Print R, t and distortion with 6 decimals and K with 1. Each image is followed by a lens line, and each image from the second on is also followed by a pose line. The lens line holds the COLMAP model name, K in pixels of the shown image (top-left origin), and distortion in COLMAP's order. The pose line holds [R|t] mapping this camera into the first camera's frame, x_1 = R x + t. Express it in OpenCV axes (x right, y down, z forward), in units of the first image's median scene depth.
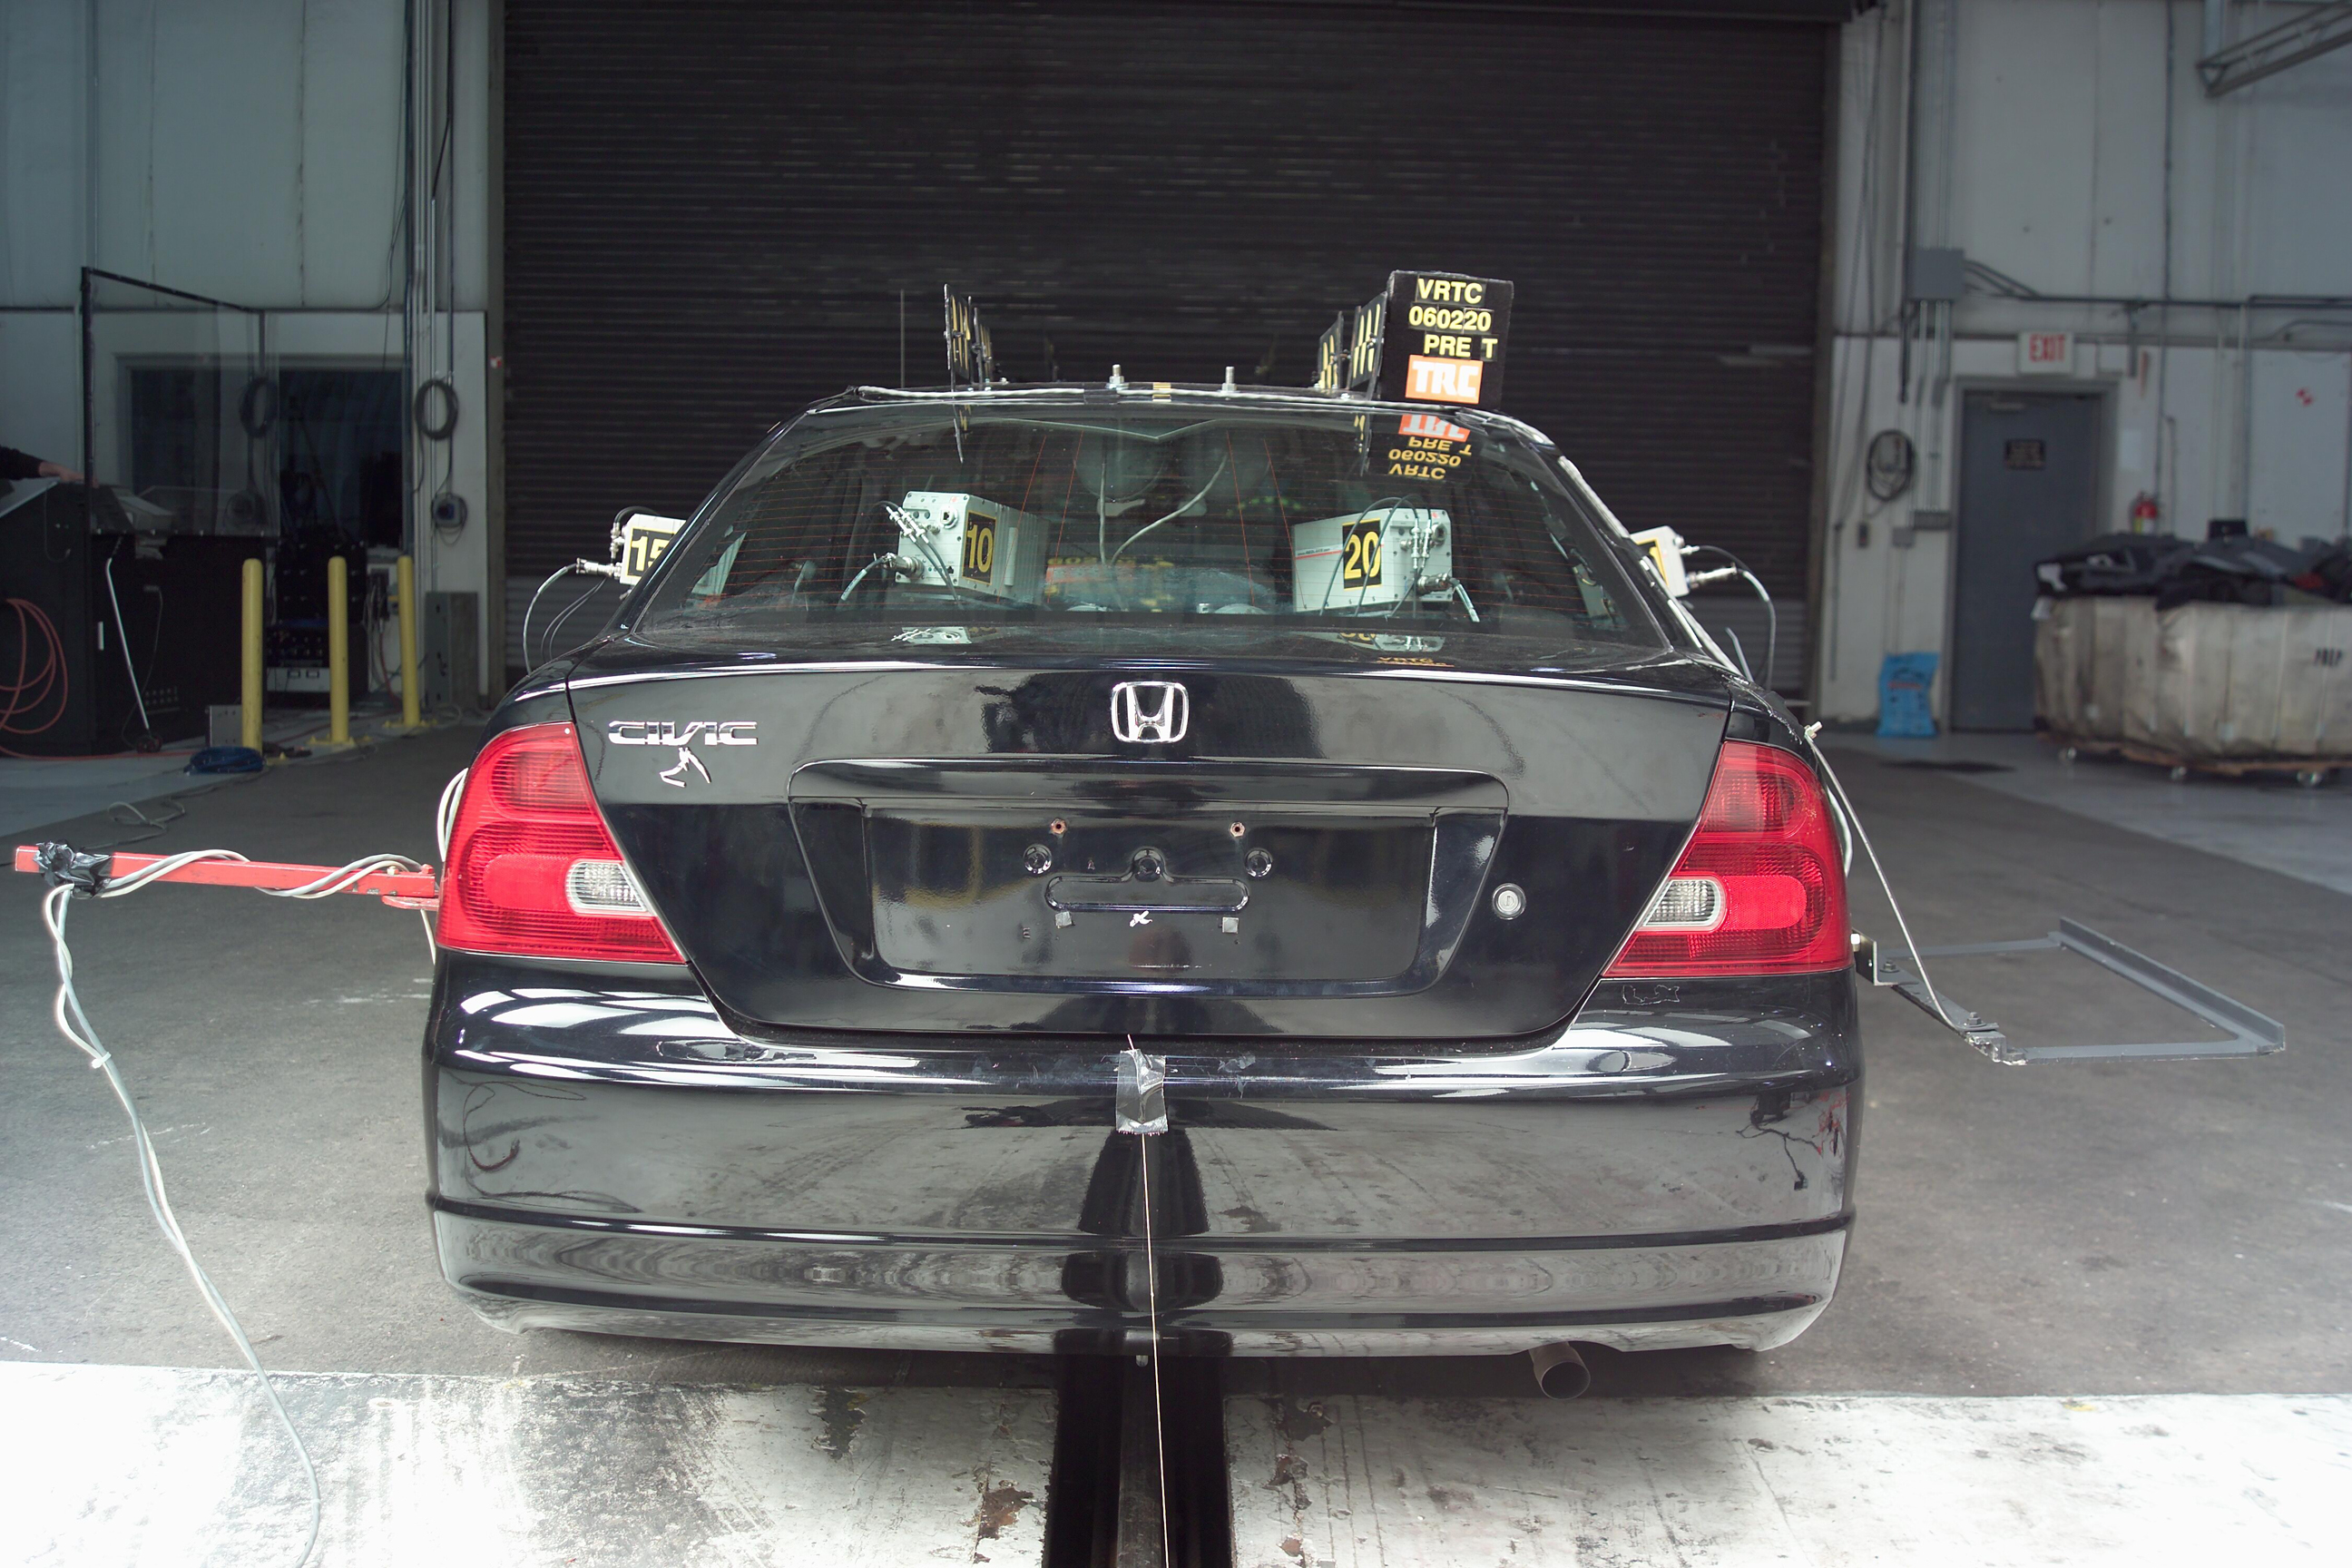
lens RADIAL K [[2433.3, 0, 1176.1], [0, 2433.3, 783.3], [0, 0, 1]] dist [-0.064675, 0.000000]
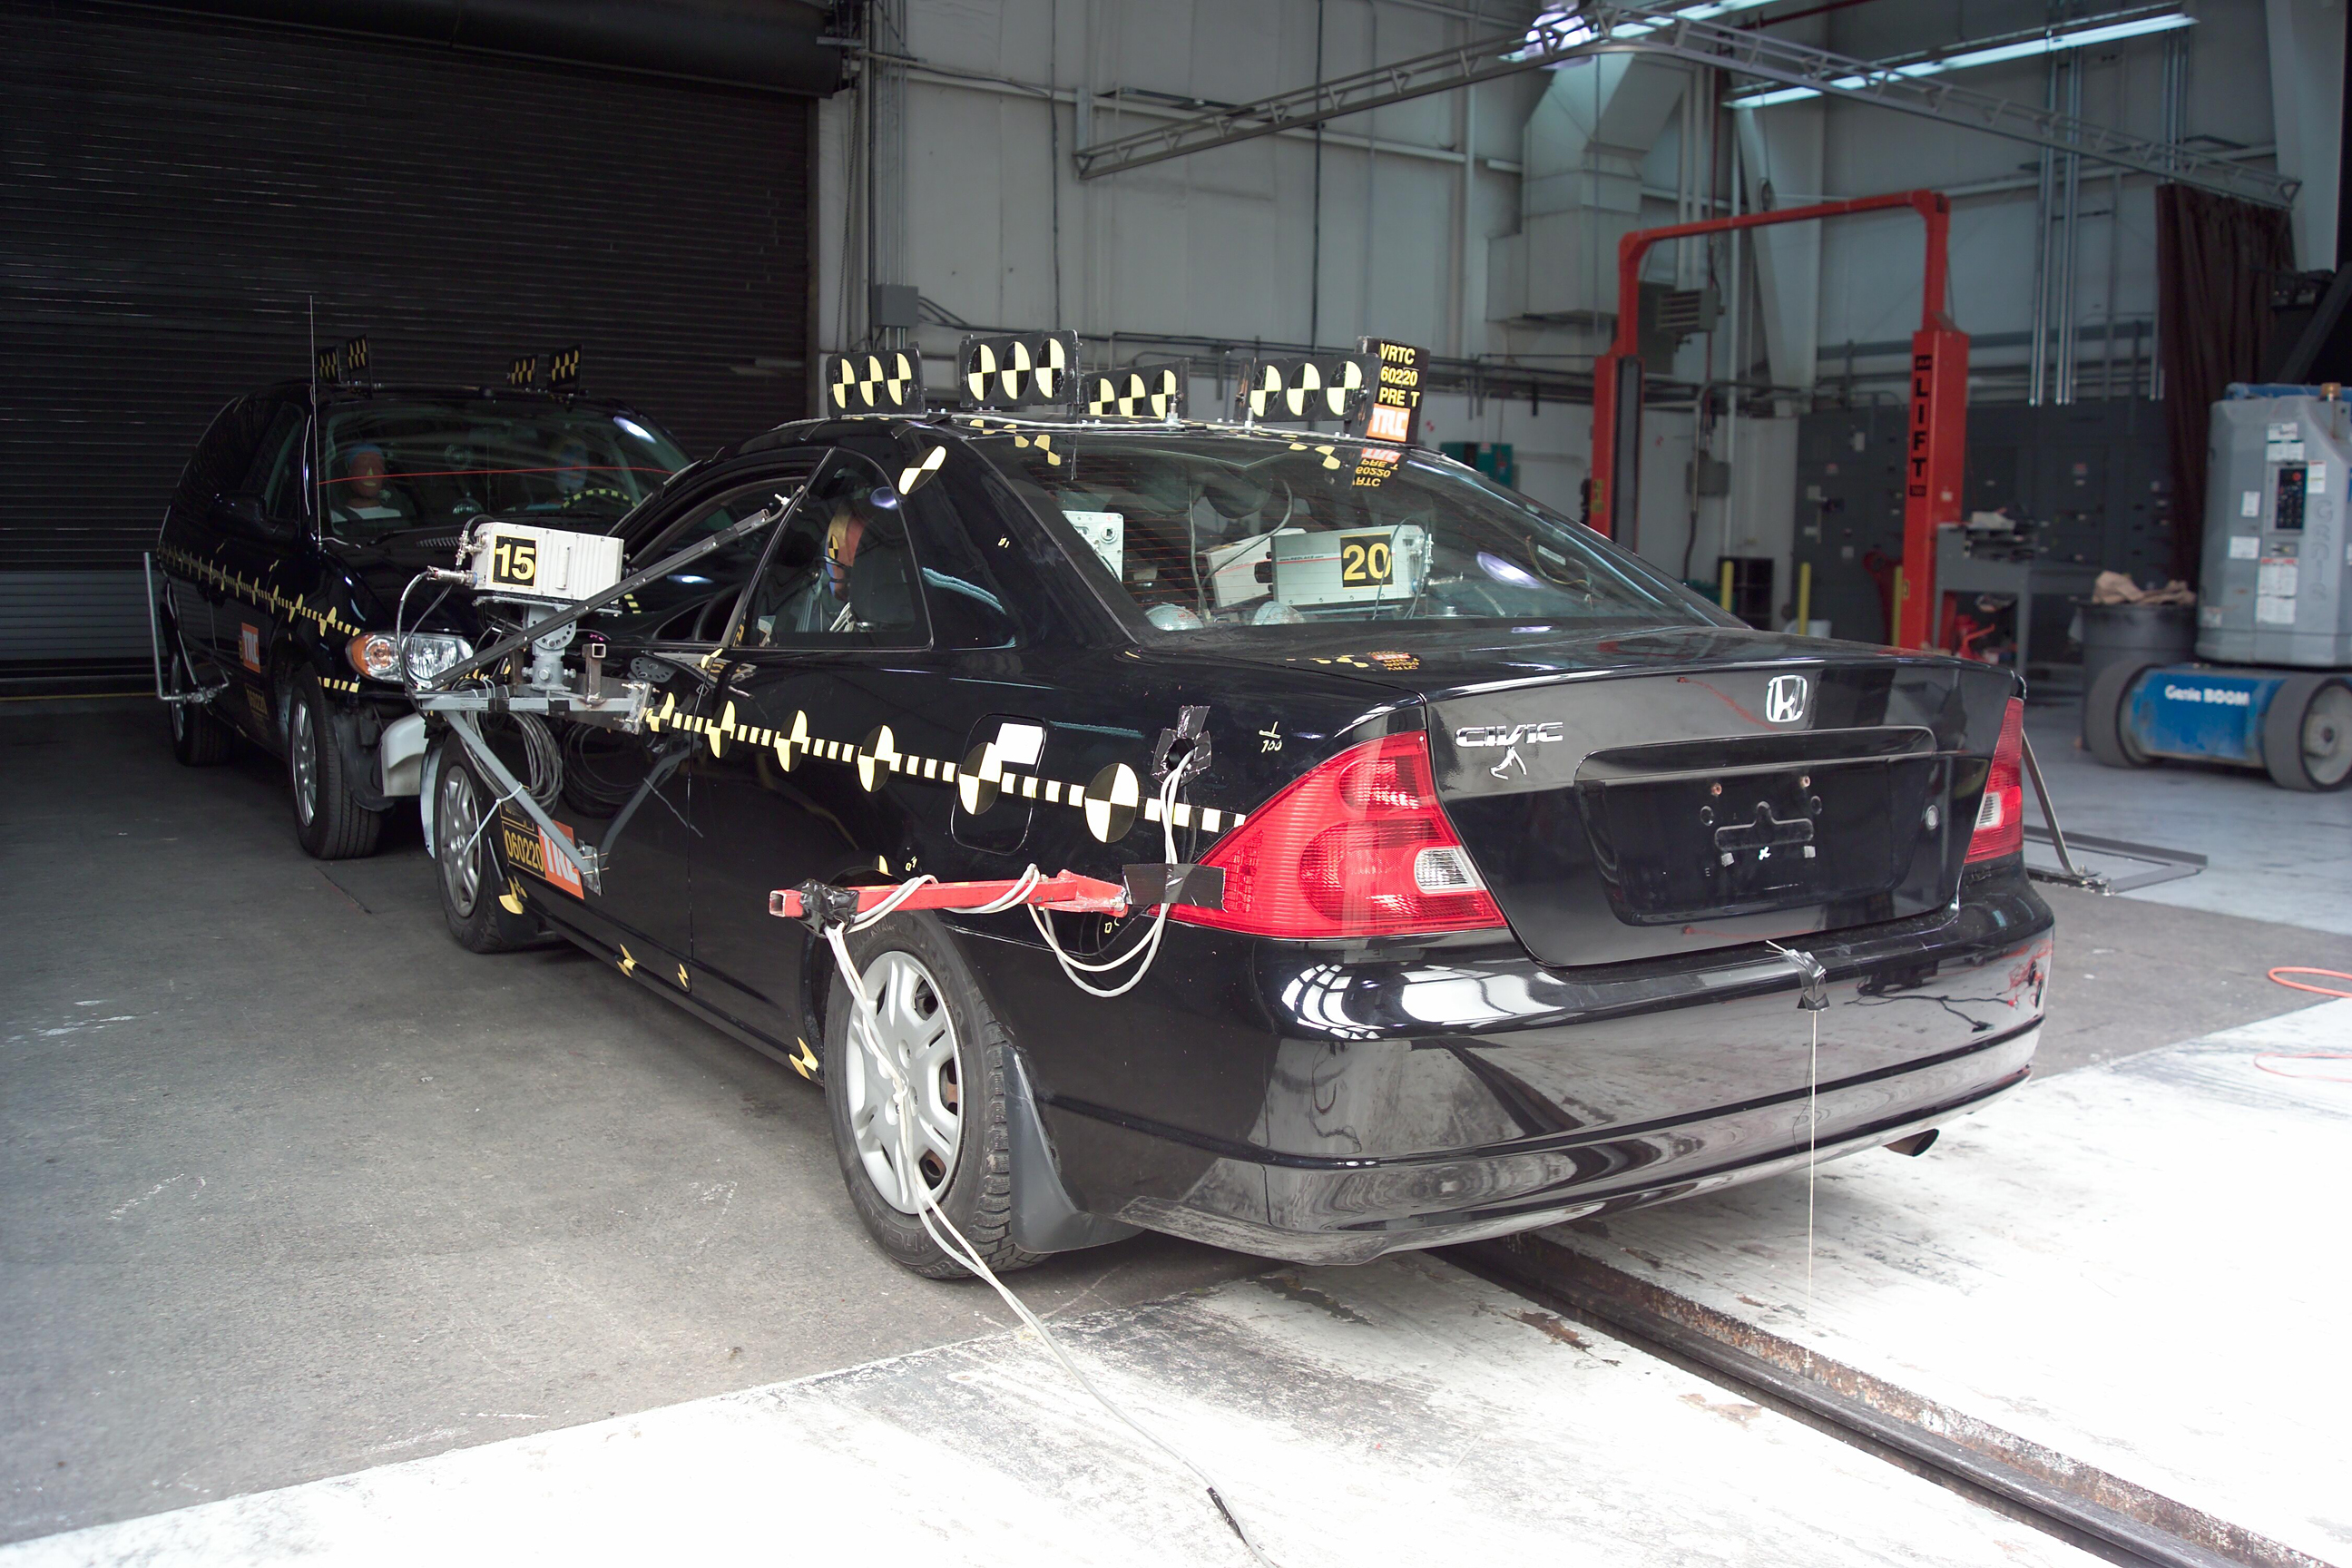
lens RADIAL K [[2014.0, 0, 1179.9], [0, 2014.0, 781.6], [0, 0, 1]] dist [-0.094268, 0.010543]
pose [[0.835850, -0.072137, 0.544198, -0.589923], [0.052812, 0.997297, 0.051083, -0.038066], [-0.546412, -0.013958, 0.837400, 0.173932]]
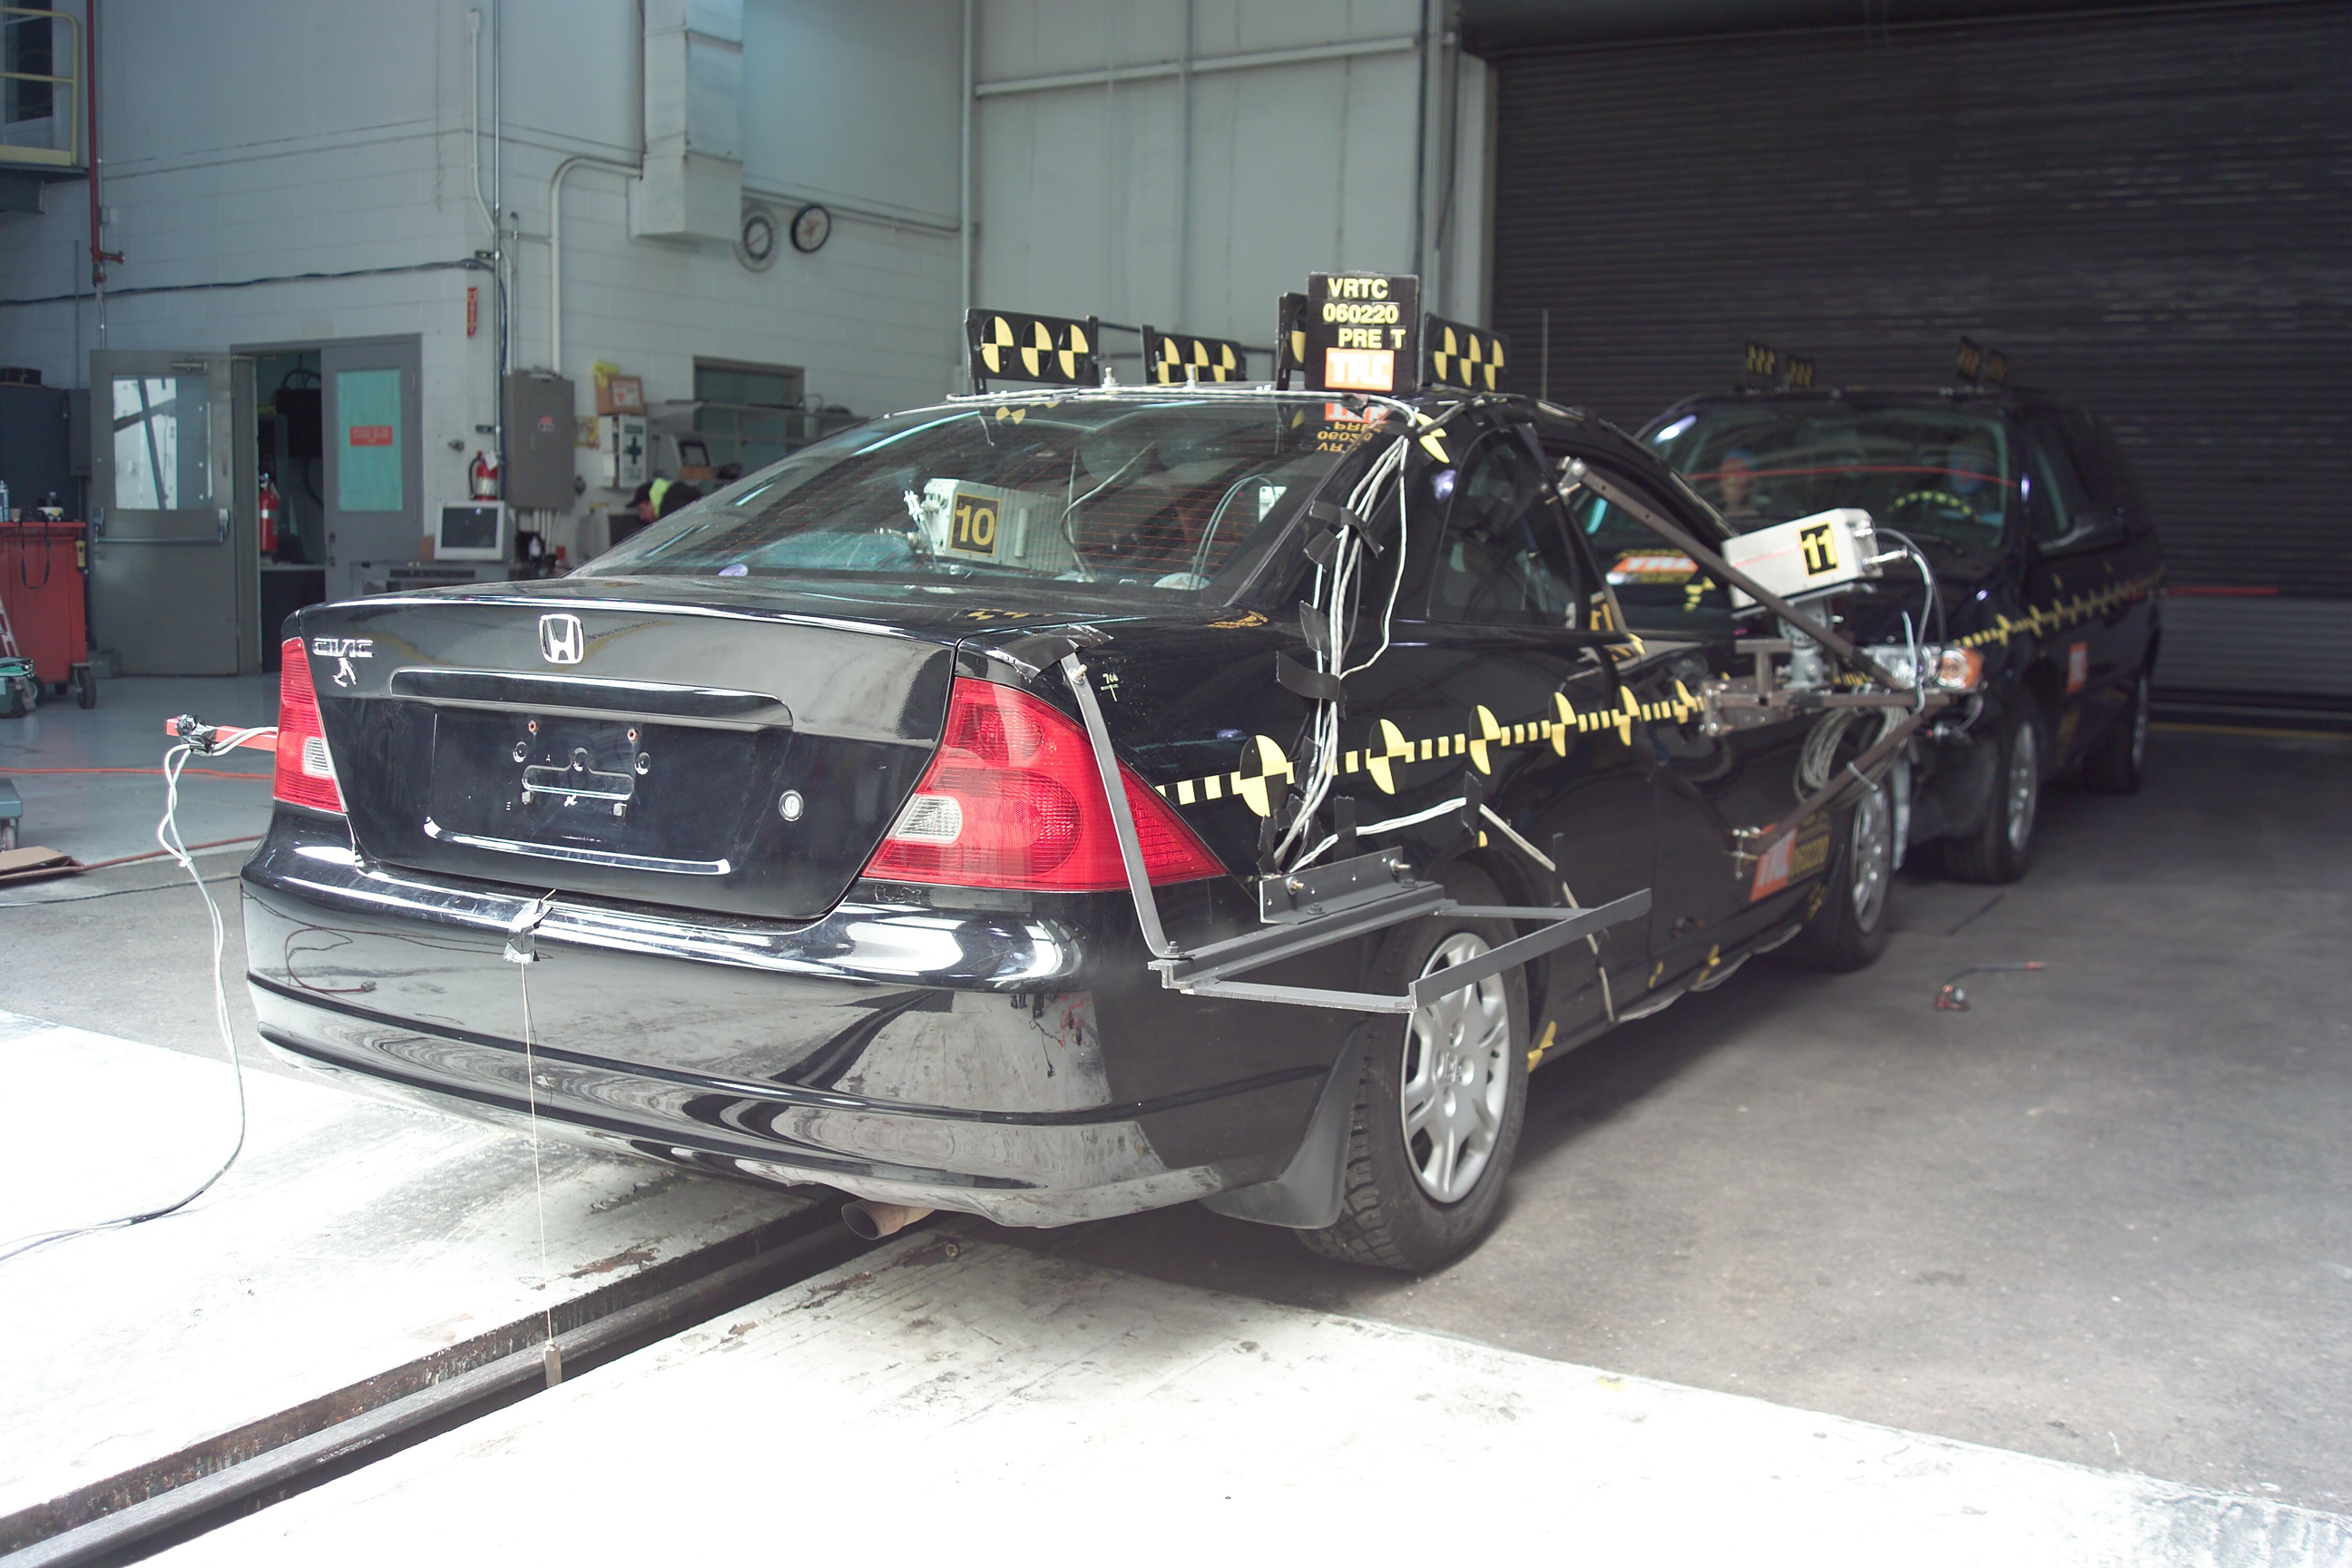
lens RADIAL K [[2180.2, 0, 1172.4], [0, 2180.2, 781.2], [0, 0, 1]] dist [-0.076479, 0.000000]
pose [[0.855286, 0.056013, -0.515120, 0.569224], [-0.052990, 0.998383, 0.020579, 0.003385], [0.515440, 0.009695, 0.856871, 0.123284]]
